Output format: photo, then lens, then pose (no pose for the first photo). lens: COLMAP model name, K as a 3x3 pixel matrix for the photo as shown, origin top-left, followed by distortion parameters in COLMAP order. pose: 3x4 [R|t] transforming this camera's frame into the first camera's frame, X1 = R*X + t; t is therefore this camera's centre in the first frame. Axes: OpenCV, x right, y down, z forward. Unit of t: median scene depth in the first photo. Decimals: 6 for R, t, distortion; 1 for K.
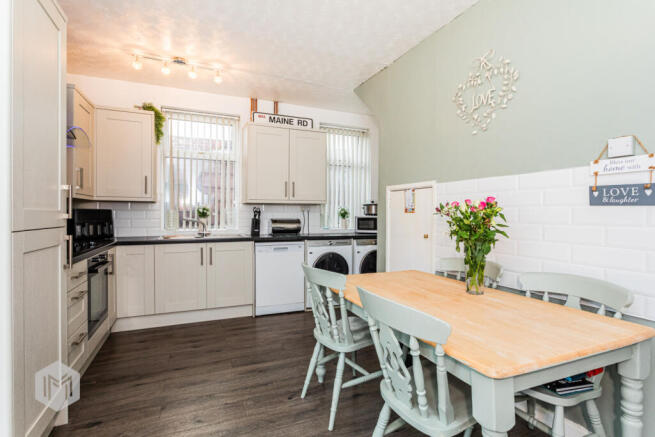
lens RADIAL K [[312.9, 0, 324.2], [0, 312.9, 217.5], [0, 0, 1]] dist [-0.004897, -0.000473]
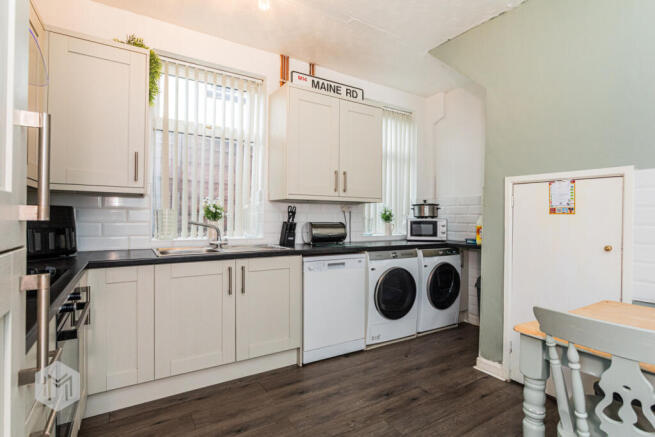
lens RADIAL K [[312.9, 0, 324.2], [0, 312.9, 217.5], [0, 0, 1]] dist [-0.004897, -0.000473]
pose [[0.986711, 0.003892, 0.162439, -0.261948], [-0.002221, 0.999943, -0.010466, 0.001069], [-0.162471, 0.009967, 0.986663, 0.289140]]
